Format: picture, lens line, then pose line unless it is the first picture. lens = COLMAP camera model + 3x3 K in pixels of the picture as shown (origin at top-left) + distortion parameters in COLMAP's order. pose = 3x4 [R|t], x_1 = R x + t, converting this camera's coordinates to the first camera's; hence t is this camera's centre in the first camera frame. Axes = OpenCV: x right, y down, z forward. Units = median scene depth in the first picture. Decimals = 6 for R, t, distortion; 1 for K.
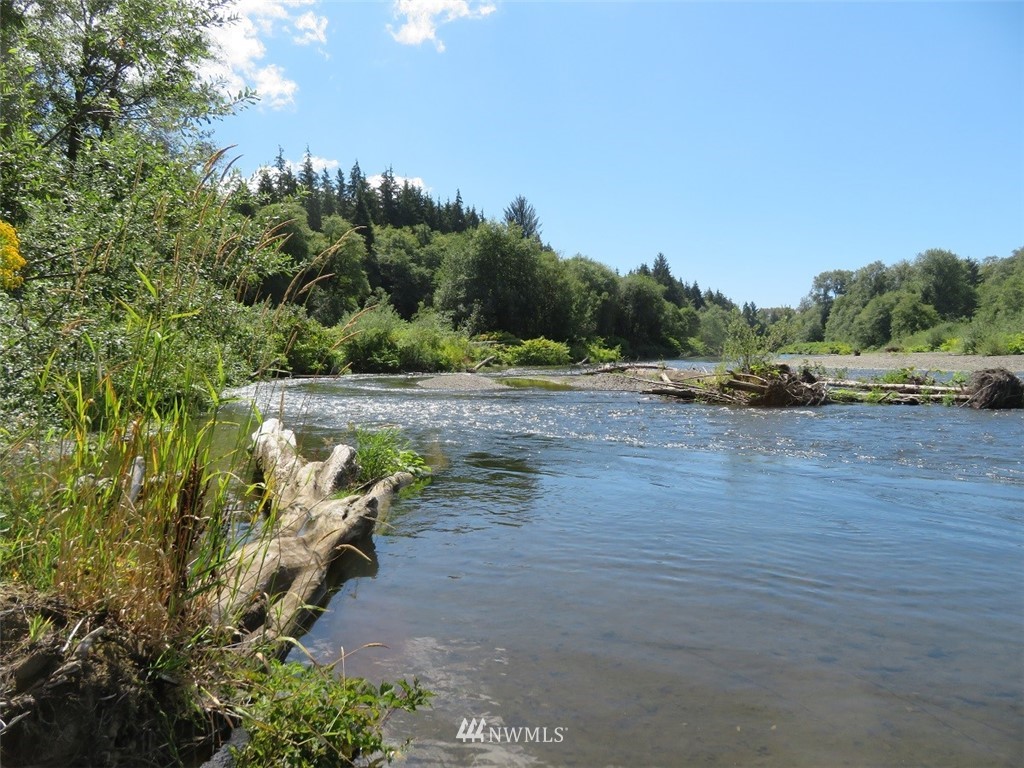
lens RADIAL K [[721.2, 0, 510.4], [0, 721.2, 383.6], [0, 0, 1]] dist [-0.019439, 0.011201]
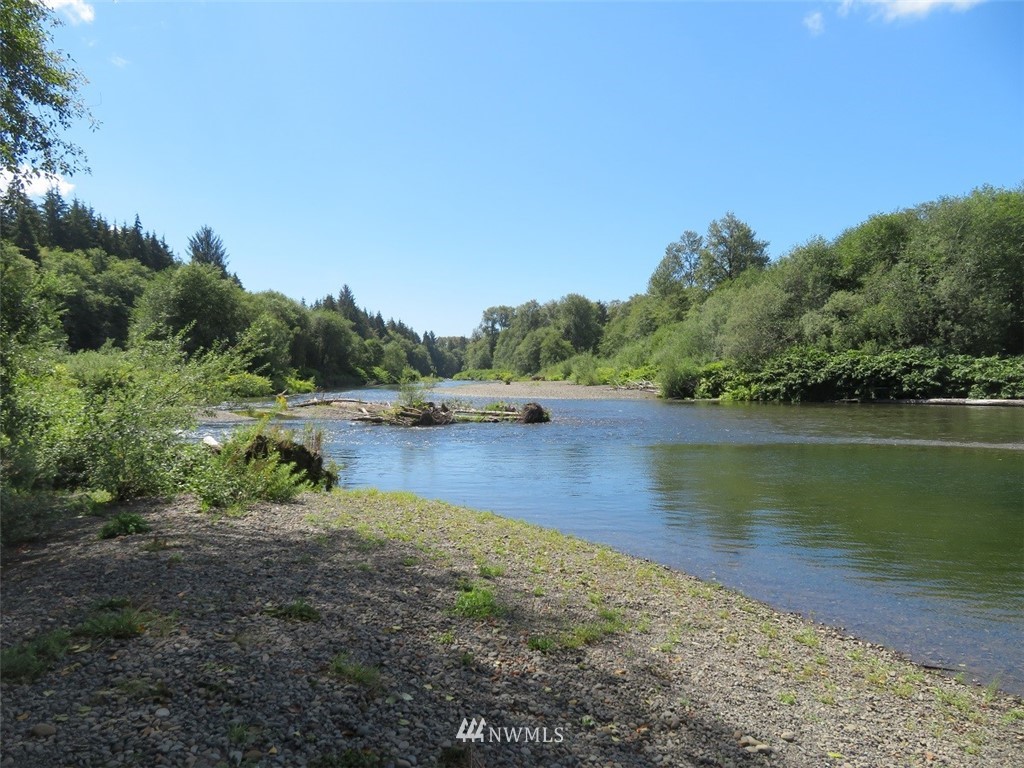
lens RADIAL K [[721.2, 0, 513.0], [0, 721.2, 388.1], [0, 0, 1]] dist [-0.019439, 0.011201]
pose [[0.907227, -0.009957, 0.420524, -0.021510], [0.021743, 0.999493, -0.023243, -0.001702], [-0.420080, 0.030230, 0.906984, -0.081545]]
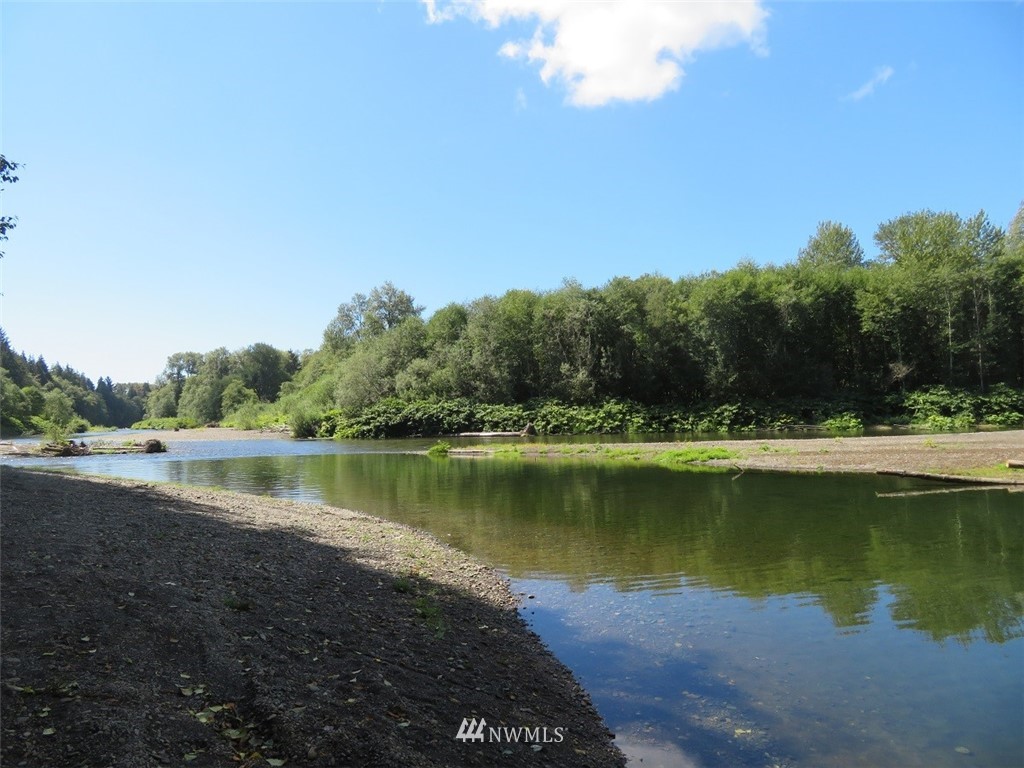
lens RADIAL K [[721.2, 0, 508.9], [0, 721.2, 386.3], [0, 0, 1]] dist [-0.019439, 0.011201]
pose [[0.676693, 0.022297, 0.735928, -0.048613], [0.049870, 0.995858, -0.076028, 0.005901], [-0.734574, 0.088149, 0.672778, -0.205381]]
